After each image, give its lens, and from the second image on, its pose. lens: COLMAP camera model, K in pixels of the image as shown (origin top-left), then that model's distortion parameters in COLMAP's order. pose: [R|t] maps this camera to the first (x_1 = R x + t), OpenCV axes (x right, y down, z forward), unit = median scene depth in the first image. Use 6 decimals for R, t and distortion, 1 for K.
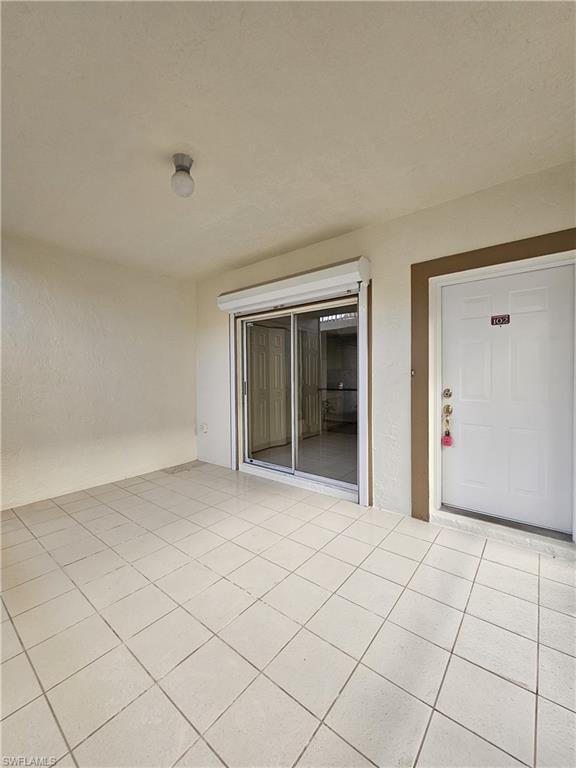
lens RADIAL K [[317.6, 0, 284.1], [0, 317.6, 381.8], [0, 0, 1]] dist [0.001635, 0.000650]
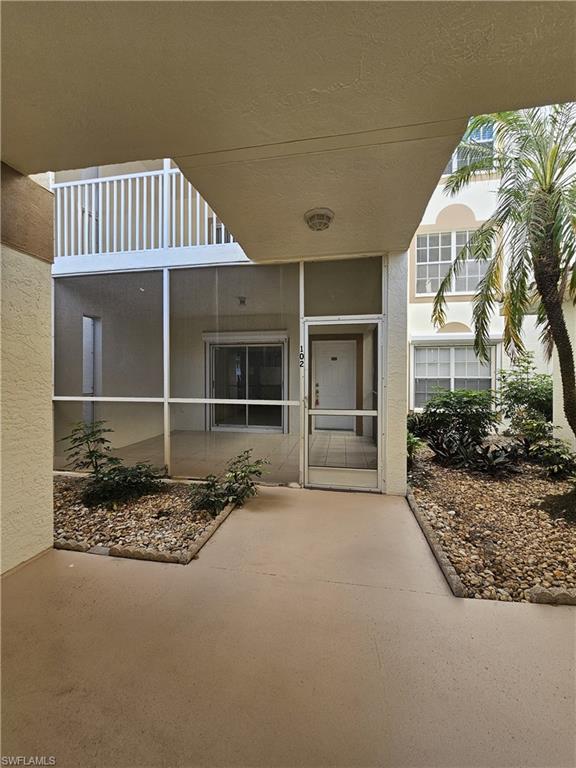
lens RADIAL K [[317.6, 0, 287.3], [0, 317.6, 380.8], [0, 0, 1]] dist [0.001635, 0.000650]
pose [[0.873448, 0.001440, 0.486915, -0.666062], [0.002562, 0.999968, -0.007552, 0.014743], [-0.486911, 0.007844, 0.873416, -0.796122]]
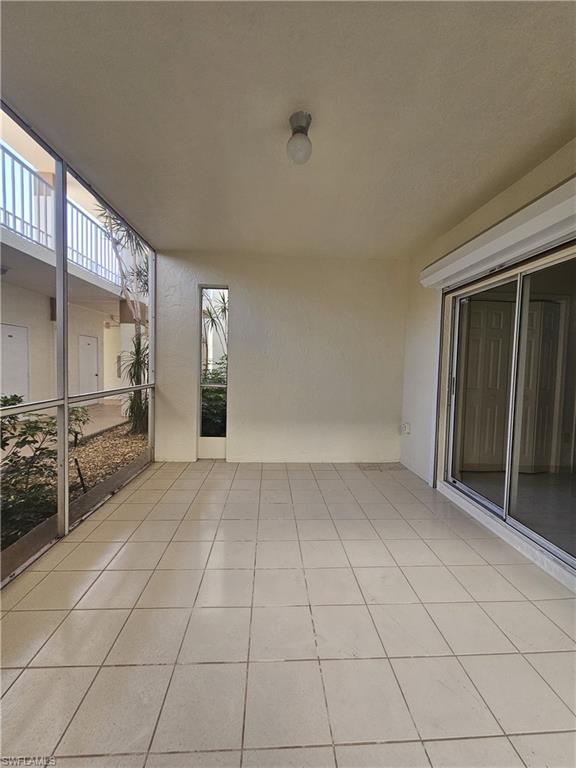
lens RADIAL K [[317.6, 0, 278.3], [0, 317.6, 380.9], [0, 0, 1]] dist [0.001635, 0.000650]
pose [[0.663711, 0.063945, -0.745251, 0.176283], [-0.042728, 0.997953, 0.047574, -0.010447], [0.746768, 0.000268, 0.665085, 0.188377]]
